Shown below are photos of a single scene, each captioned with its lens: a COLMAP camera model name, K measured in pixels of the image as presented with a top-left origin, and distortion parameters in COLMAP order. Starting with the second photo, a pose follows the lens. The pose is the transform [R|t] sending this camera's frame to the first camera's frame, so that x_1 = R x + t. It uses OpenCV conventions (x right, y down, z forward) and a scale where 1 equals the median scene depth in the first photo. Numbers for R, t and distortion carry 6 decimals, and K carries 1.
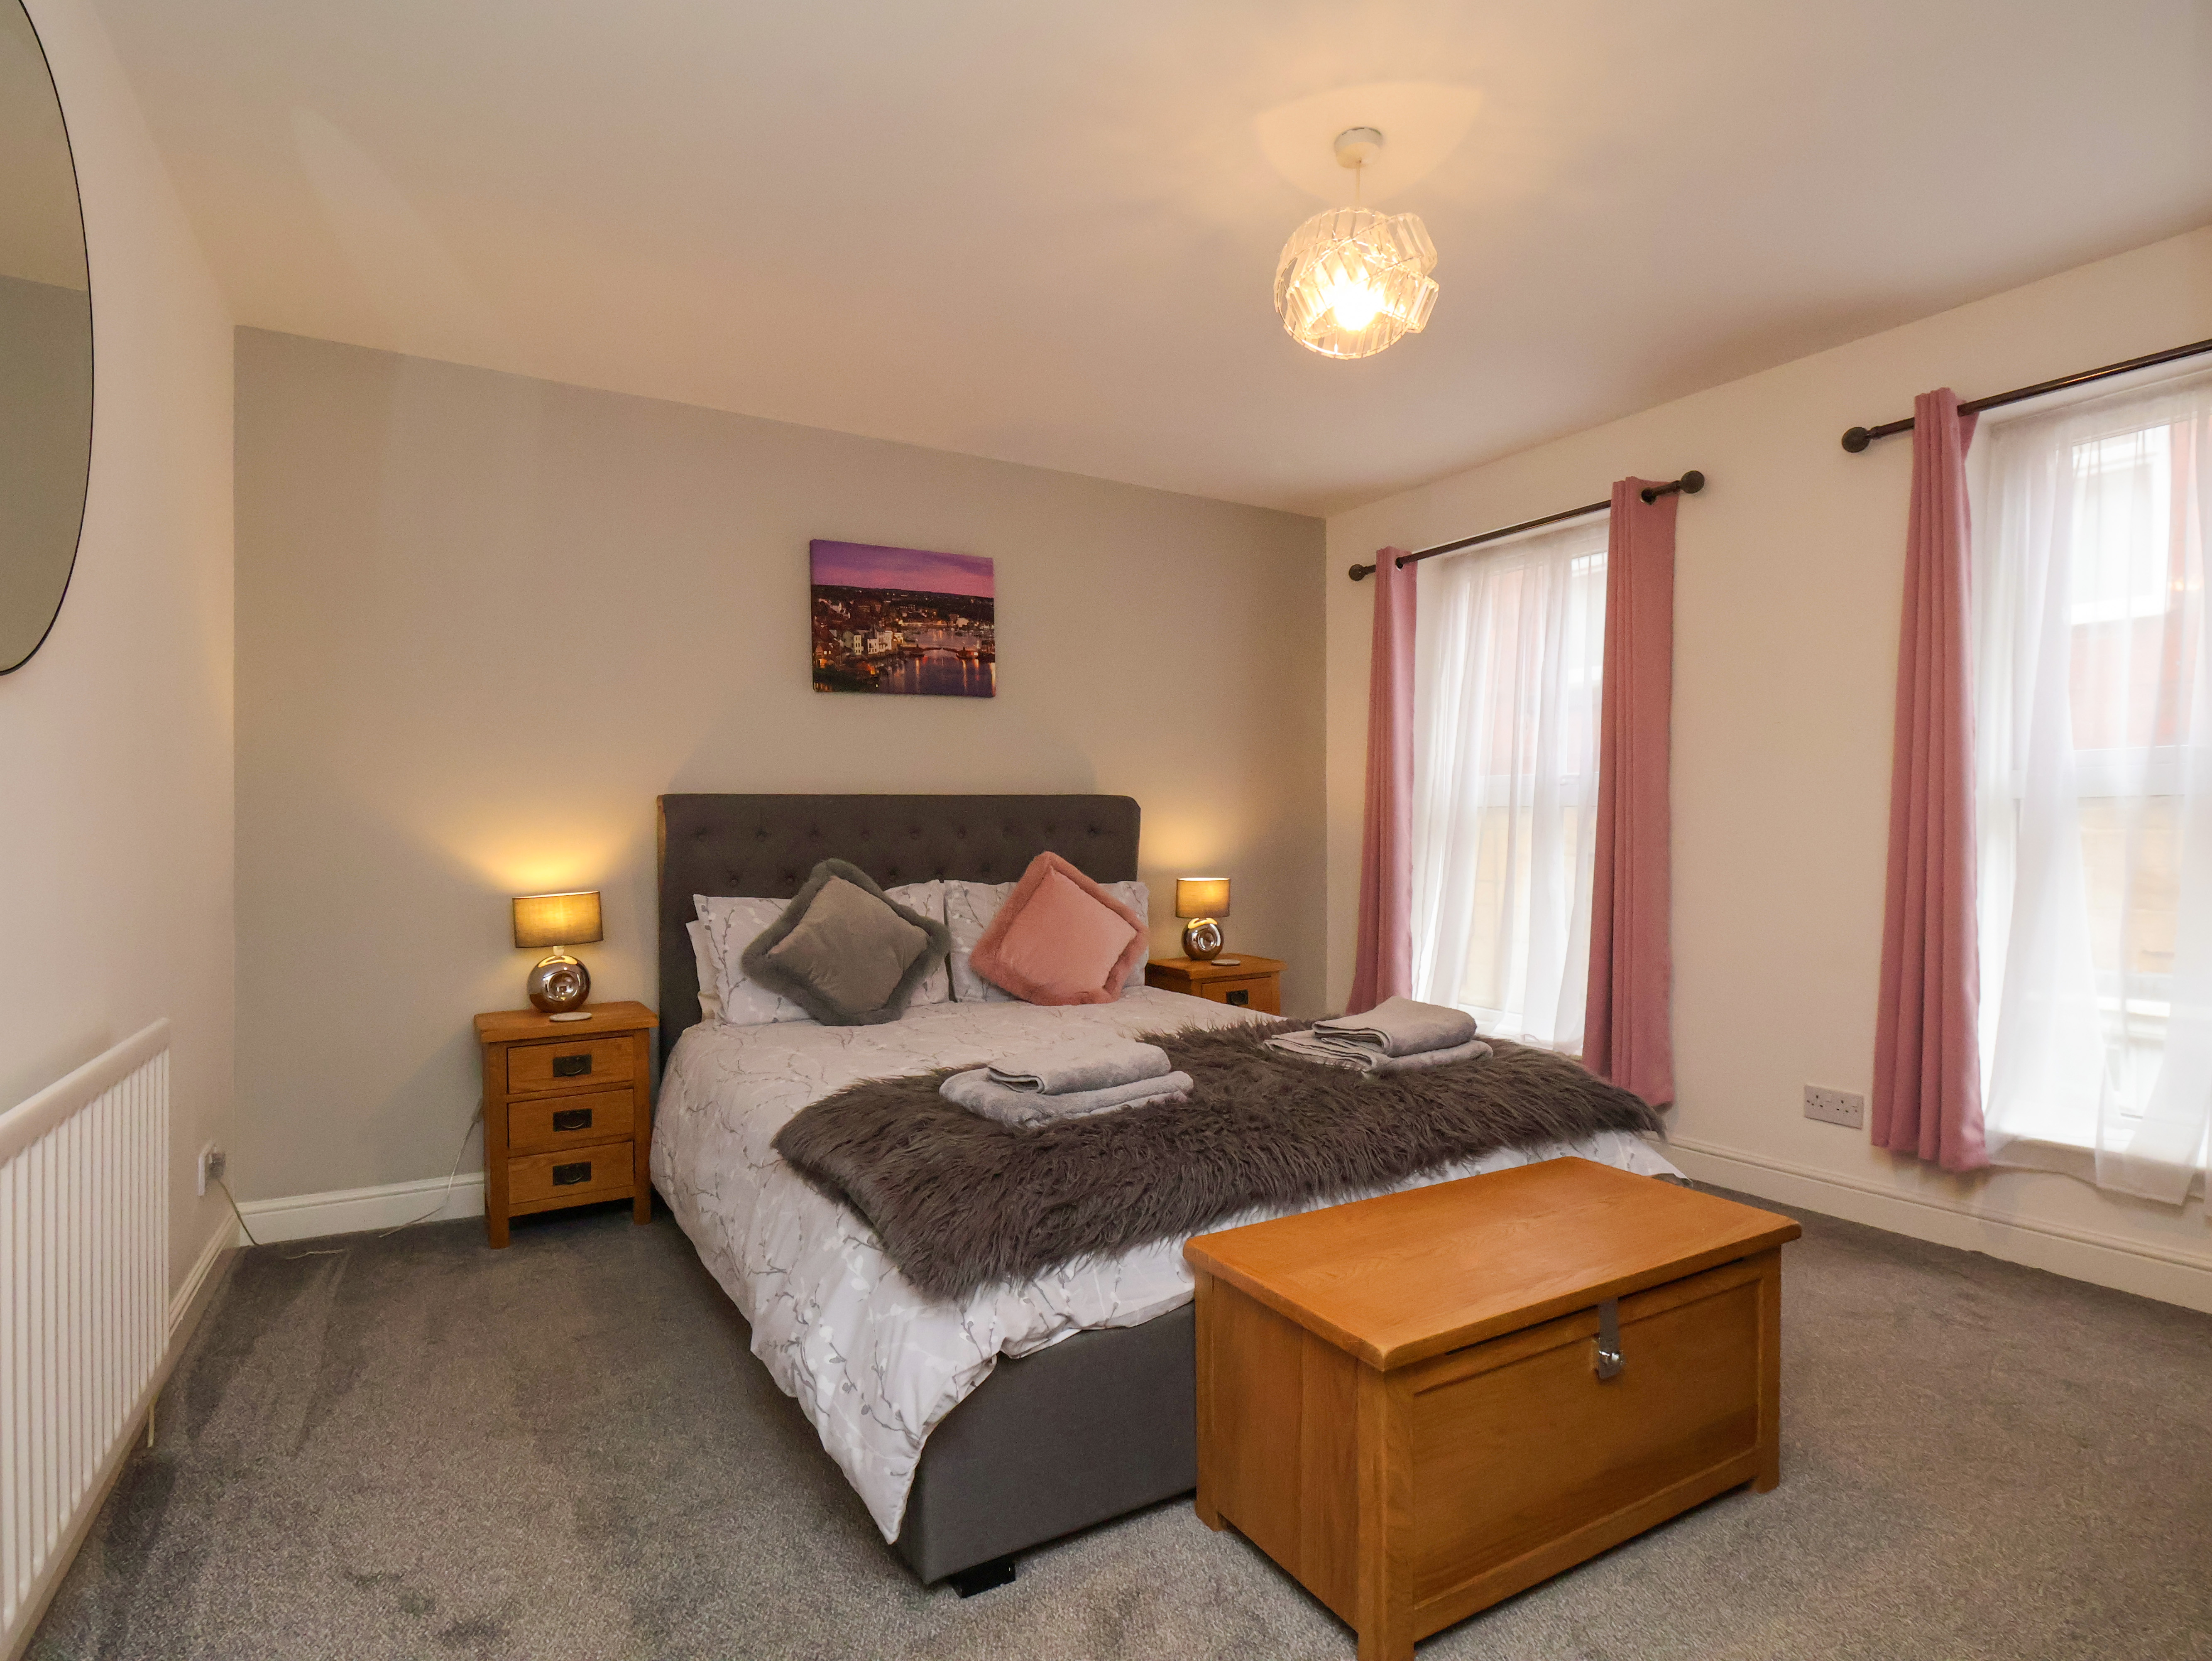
lens RADIAL K [[1155.3, 0, 1122.6], [0, 1155.3, 834.9], [0, 0, 1]] dist [-0.005251, -0.000532]
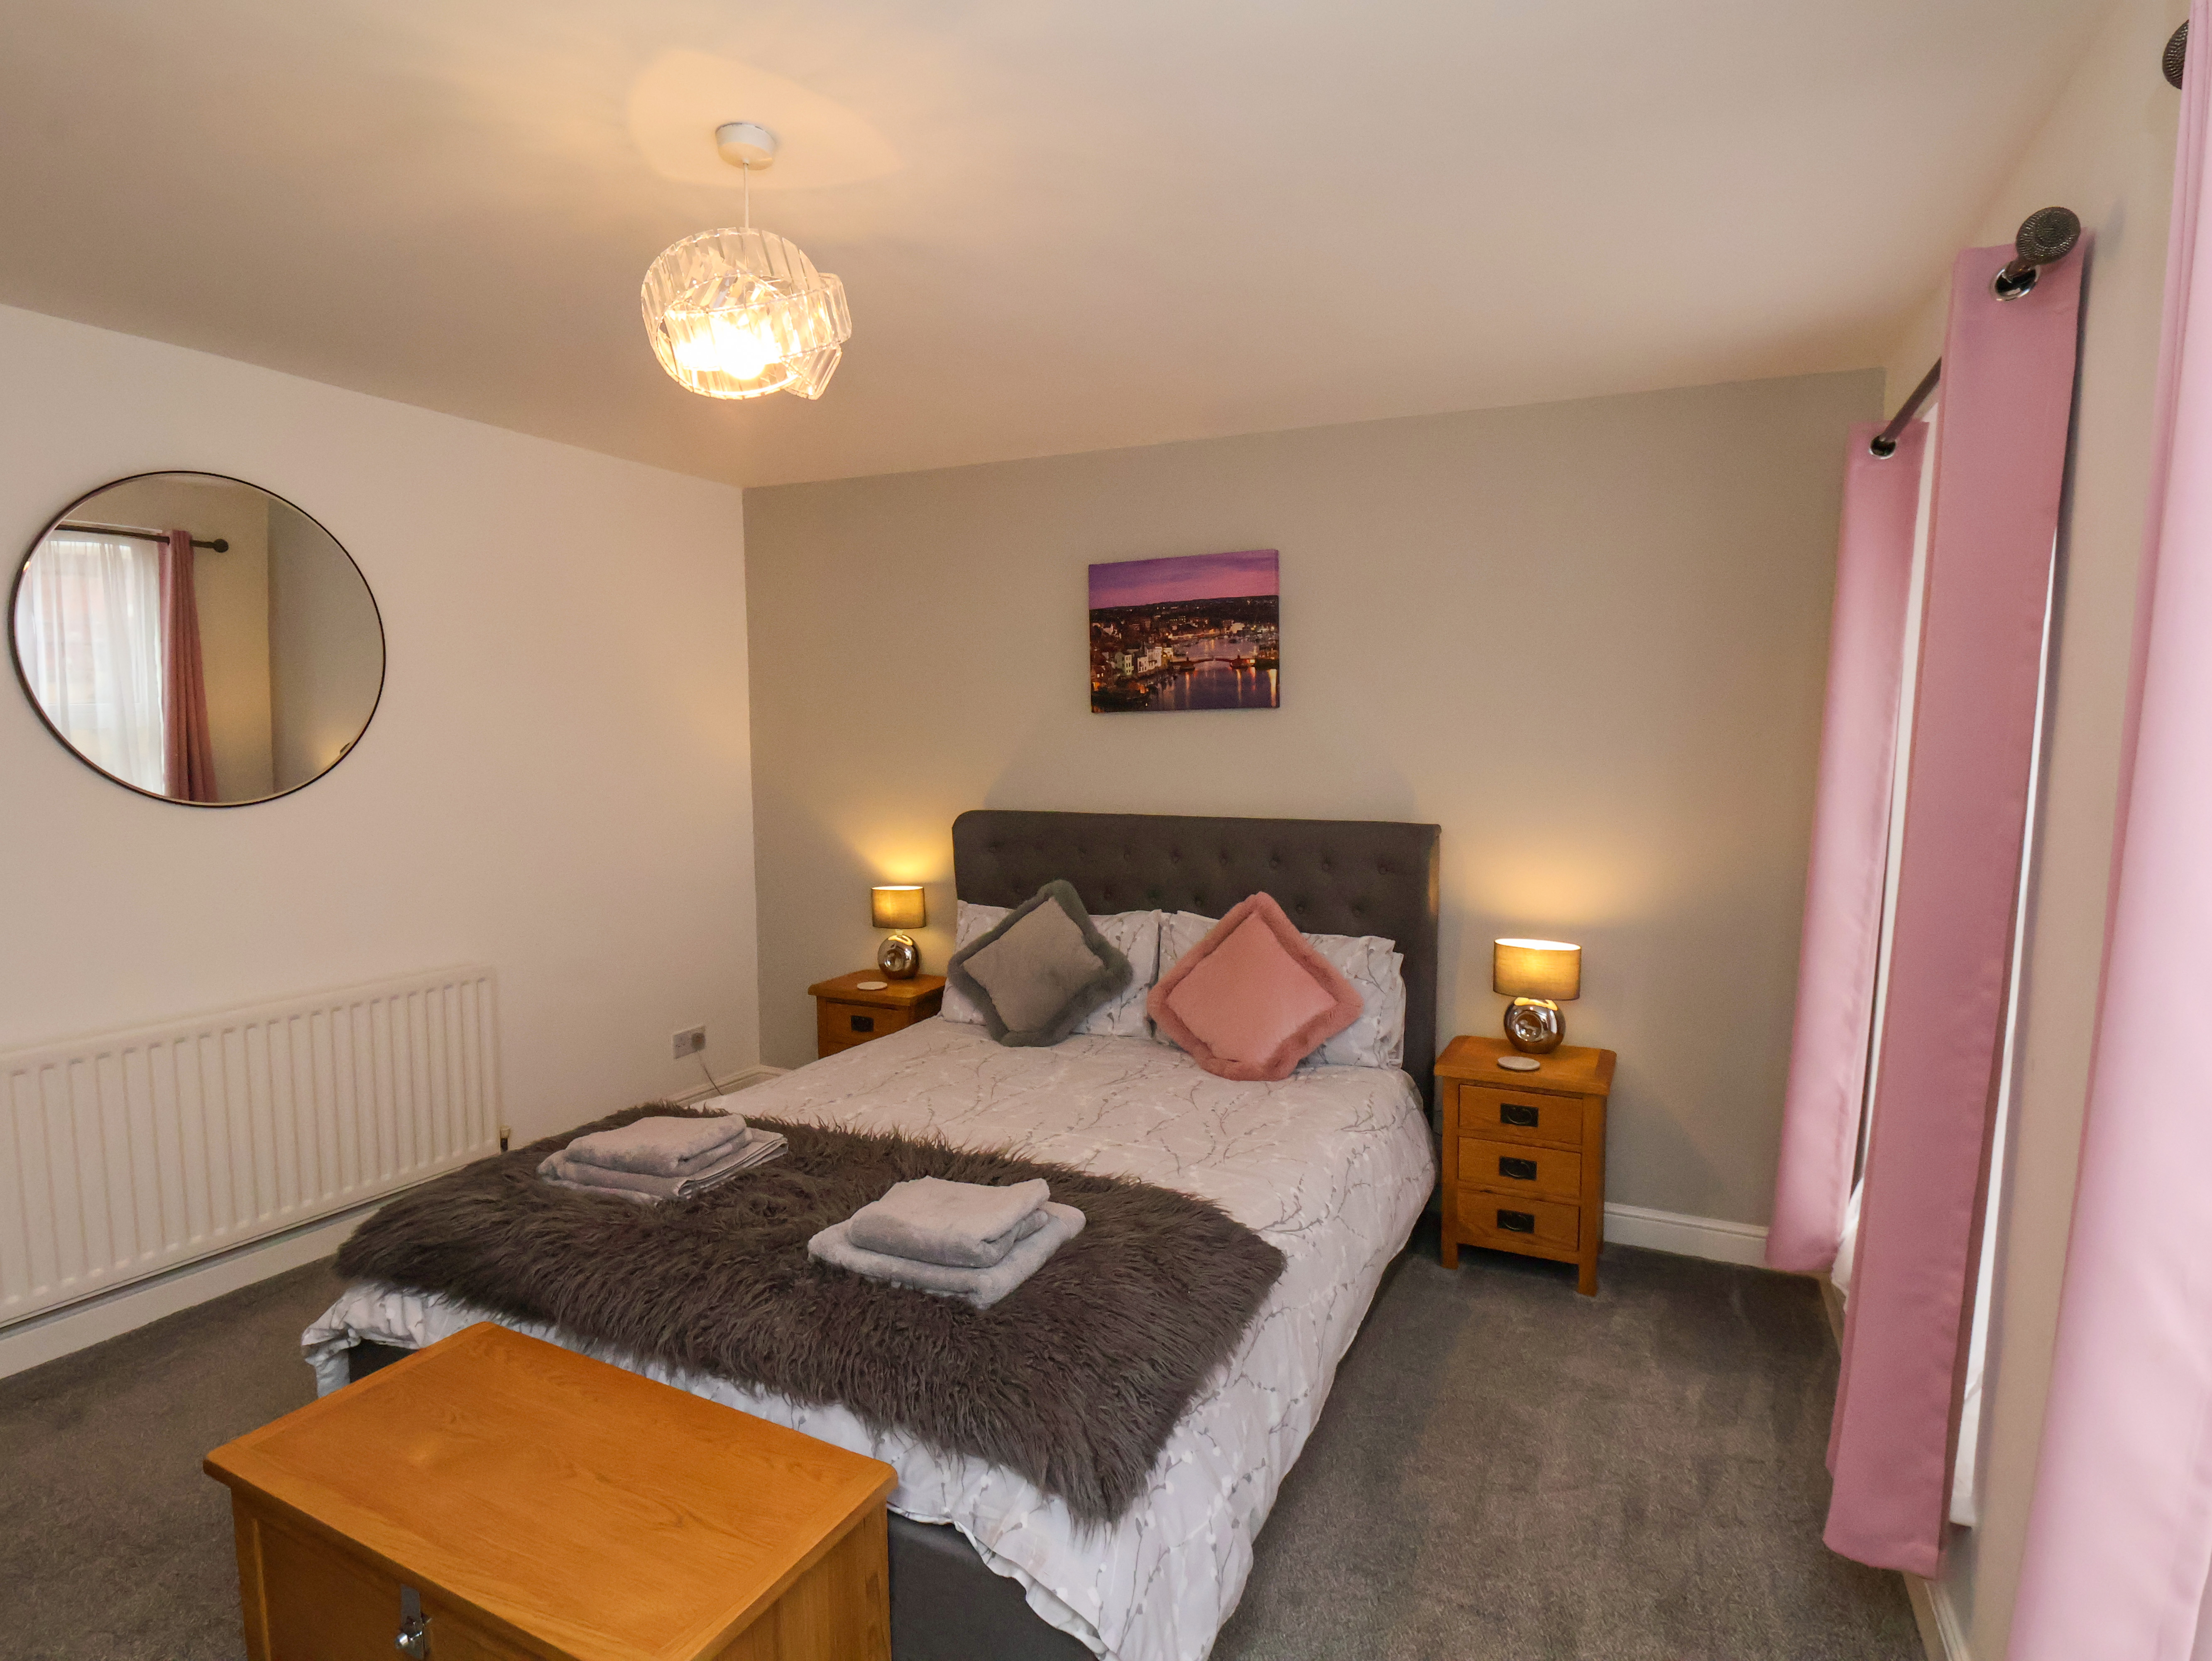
lens RADIAL K [[1155.3, 0, 1122.6], [0, 1155.3, 834.9], [0, 0, 1]] dist [-0.005251, -0.000532]
pose [[0.552622, 0.076119, -0.829949, 0.596321], [-0.016891, 0.996639, 0.080161, -0.096619], [0.833261, -0.030280, 0.552050, 0.435296]]
